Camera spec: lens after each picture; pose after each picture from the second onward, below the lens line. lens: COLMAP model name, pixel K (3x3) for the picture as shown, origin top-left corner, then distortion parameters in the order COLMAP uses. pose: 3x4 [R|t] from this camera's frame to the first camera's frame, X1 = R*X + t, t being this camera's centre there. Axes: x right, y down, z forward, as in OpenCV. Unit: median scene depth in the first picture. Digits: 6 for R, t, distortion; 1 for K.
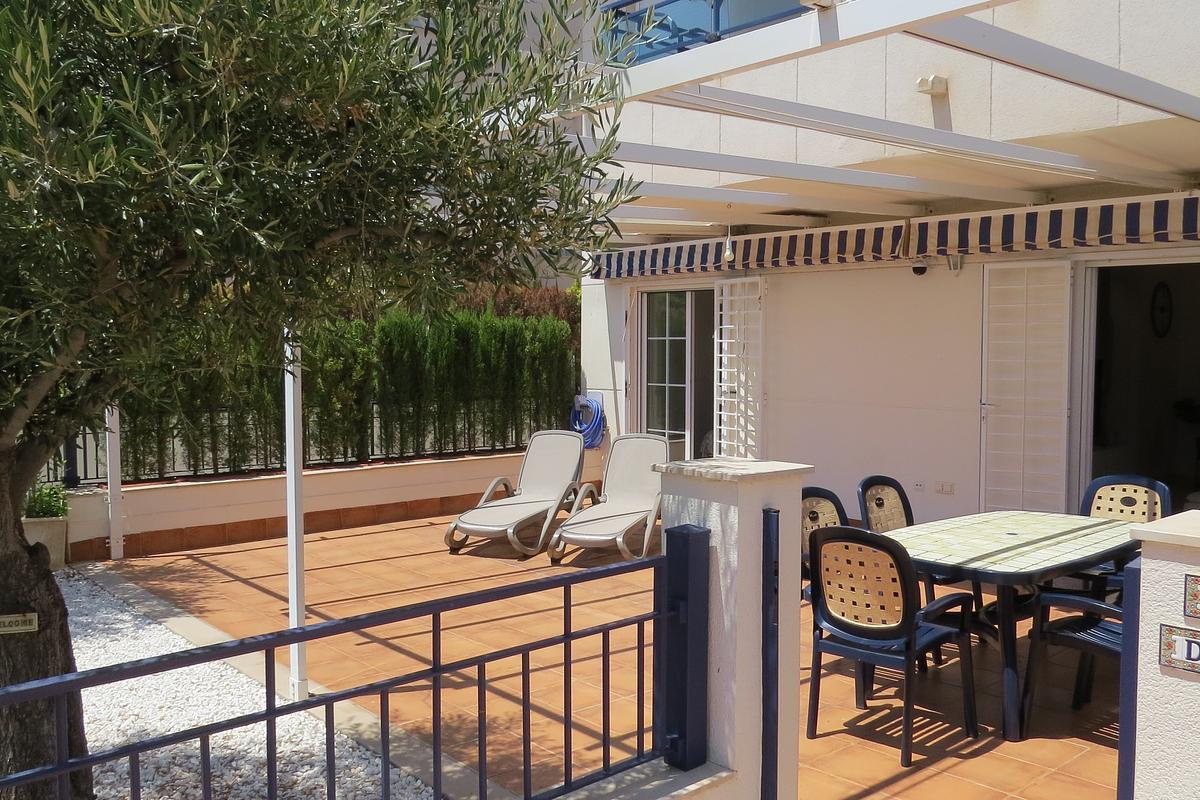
lens RADIAL K [[1011.4, 0, 600.9], [0, 1011.4, 399.3], [0, 0, 1]] dist [-0.041548, 0.034796]
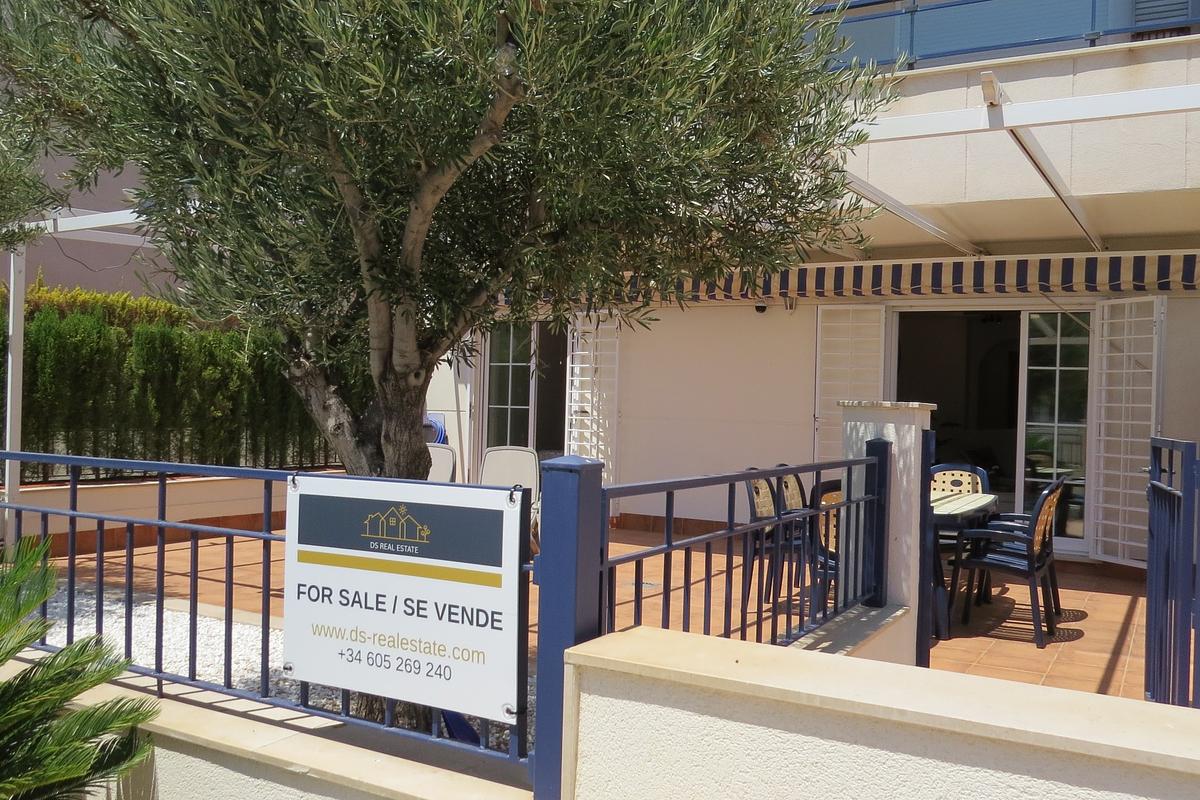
lens RADIAL K [[1011.4, 0, 605.4], [0, 1011.4, 399.2], [0, 0, 1]] dist [-0.041548, 0.034796]
pose [[0.946911, 0.026401, 0.320411, -0.264606], [-0.009053, 0.998417, -0.055511, 0.053186], [-0.321369, 0.049663, 0.945651, -0.089656]]
